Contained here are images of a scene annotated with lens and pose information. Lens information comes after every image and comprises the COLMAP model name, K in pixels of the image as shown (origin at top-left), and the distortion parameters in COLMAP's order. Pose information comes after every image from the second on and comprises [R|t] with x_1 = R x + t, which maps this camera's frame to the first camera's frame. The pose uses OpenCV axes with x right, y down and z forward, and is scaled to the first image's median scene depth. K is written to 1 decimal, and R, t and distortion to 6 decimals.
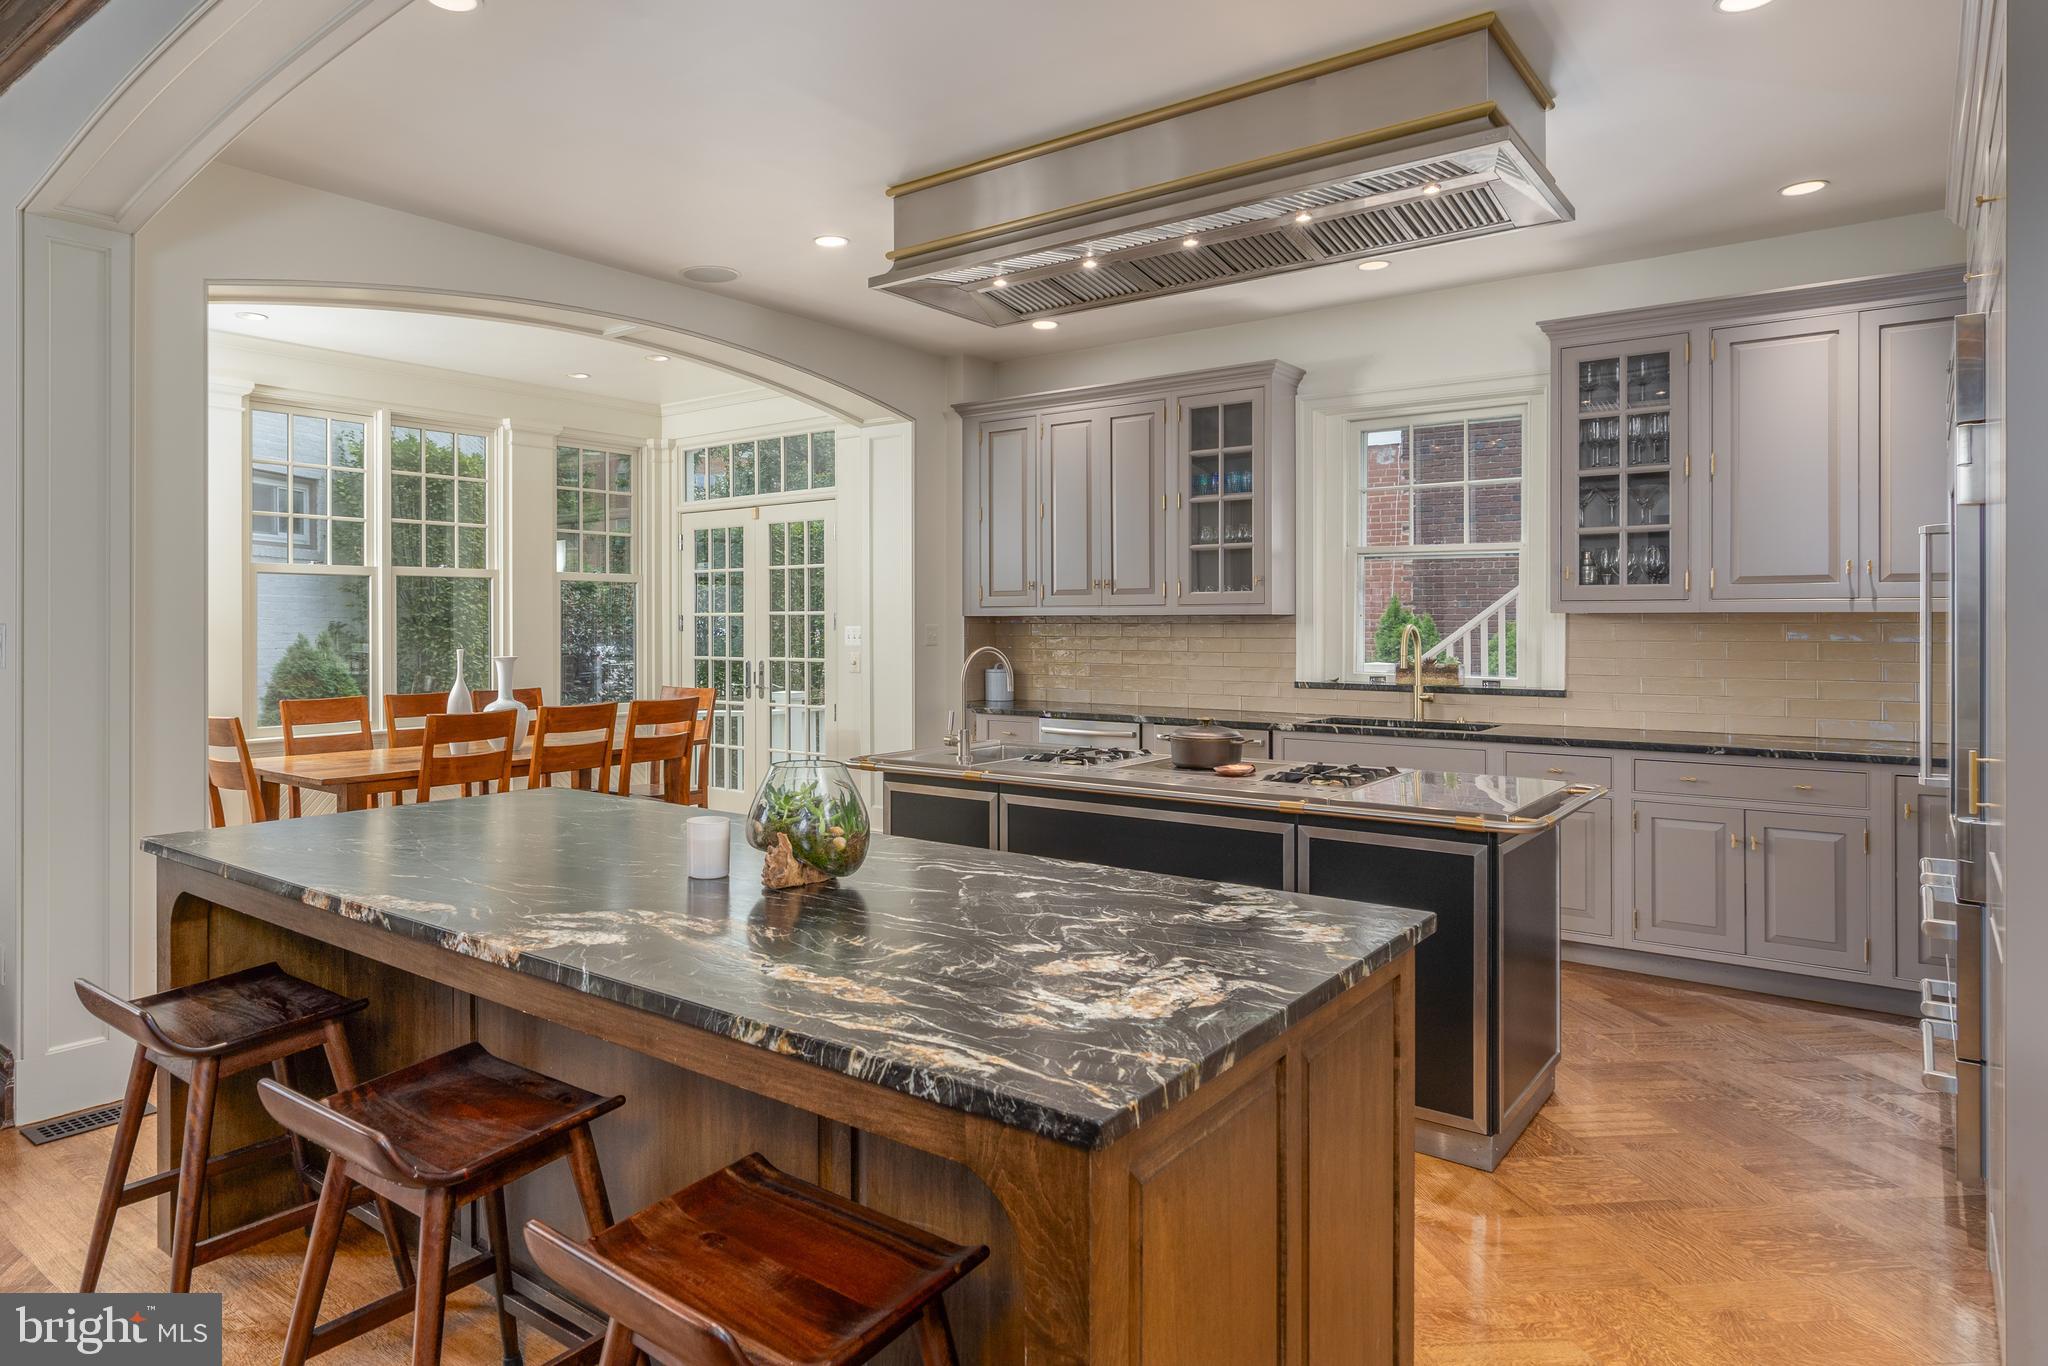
lens RADIAL K [[1282.7, 0, 984.2], [0, 1282.7, 622.1], [0, 0, 1]] dist [0.003992, -0.000162]
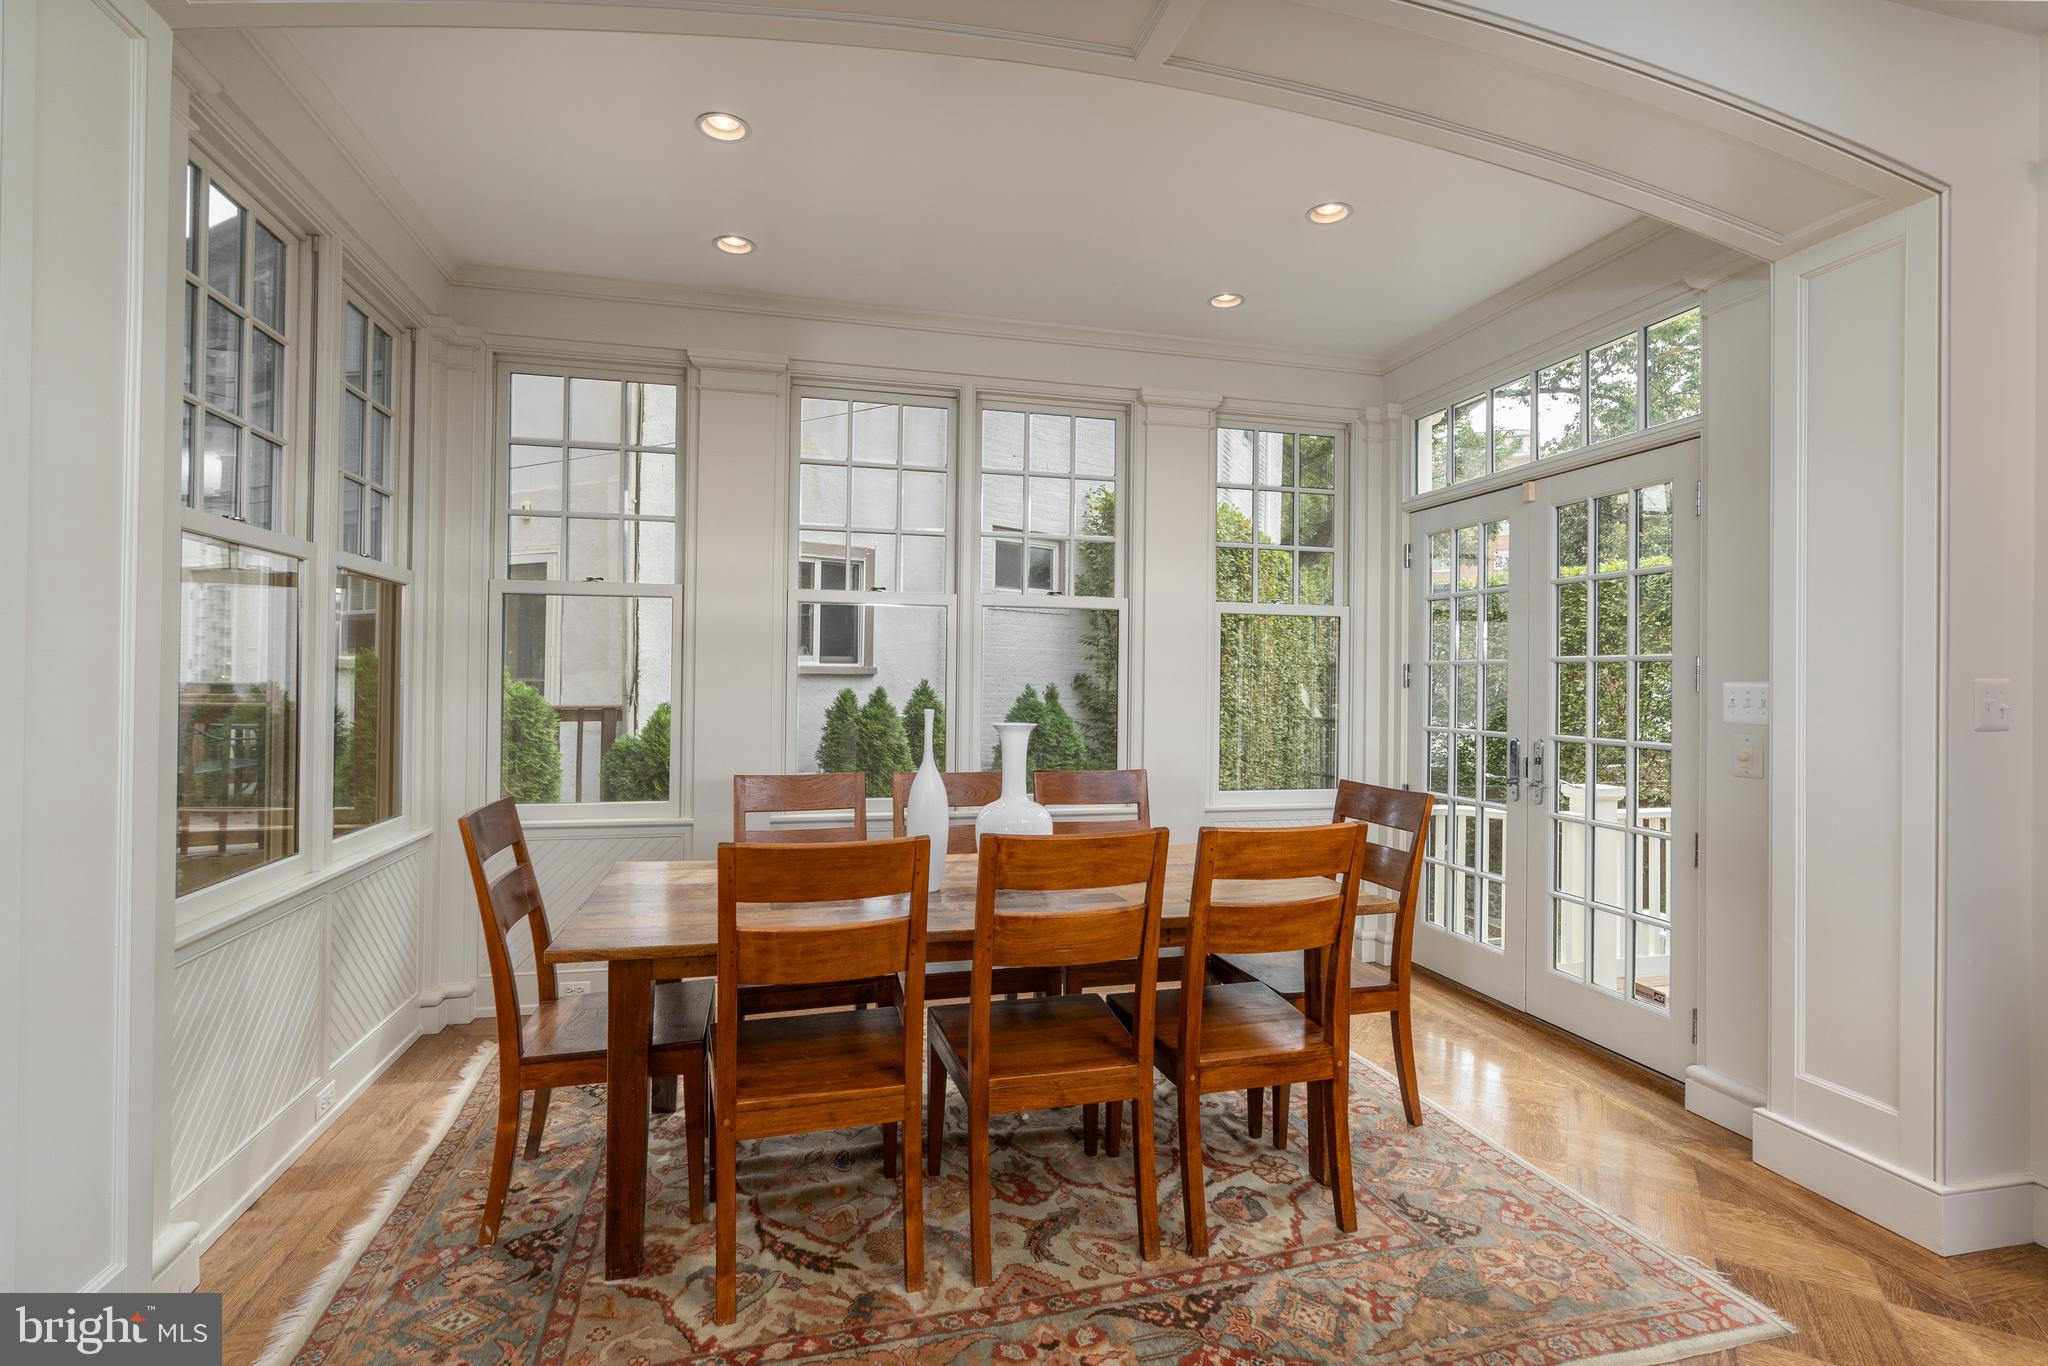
lens RADIAL K [[952.6, 0, 1025.9], [0, 952.6, 677.0], [0, 0, 1]] dist [-0.003940, 0.001170]
pose [[0.769070, -0.000189, -0.639164, -0.077399], [-0.010029, 0.999873, -0.012364, 0.008897], [0.639086, 0.015919, 0.768971, 0.521117]]
